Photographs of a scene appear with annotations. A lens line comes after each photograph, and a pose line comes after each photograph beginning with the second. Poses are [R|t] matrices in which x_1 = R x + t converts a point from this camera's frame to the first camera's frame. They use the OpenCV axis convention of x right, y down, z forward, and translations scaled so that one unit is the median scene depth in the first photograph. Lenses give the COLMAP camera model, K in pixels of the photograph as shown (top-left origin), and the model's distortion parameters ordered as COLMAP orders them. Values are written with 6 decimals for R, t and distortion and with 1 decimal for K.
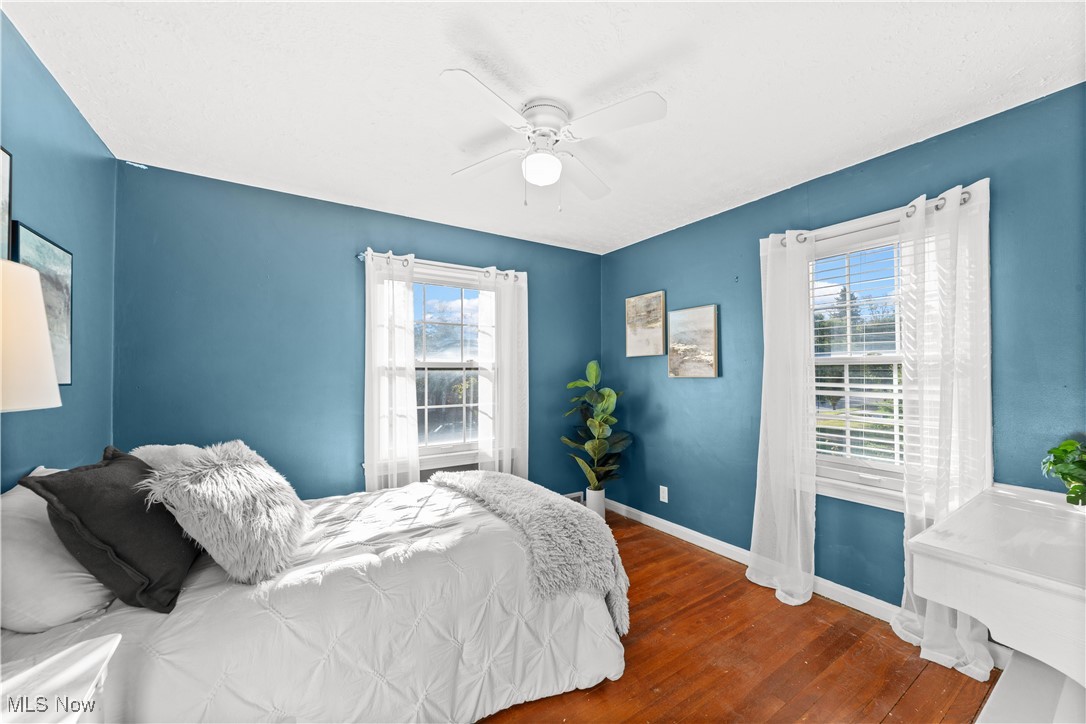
lens RADIAL K [[421.0, 0, 542.2], [0, 421.0, 366.9], [0, 0, 1]] dist [-0.011062, 0.000704]
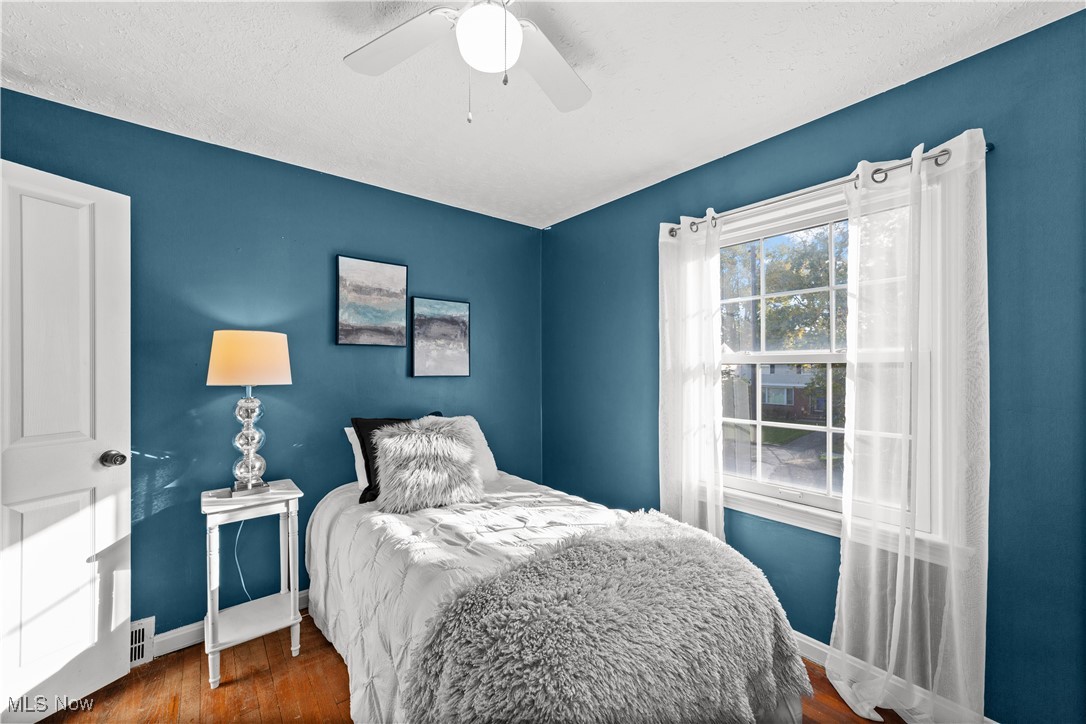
lens RADIAL K [[421.0, 0, 542.5], [0, 421.0, 364.9], [0, 0, 1]] dist [-0.011062, 0.000704]
pose [[0.093936, 0.000008, -0.995578, 0.601969], [0.014786, 0.999890, 0.001403, -0.003661], [0.995468, -0.014852, 0.093925, 0.990418]]
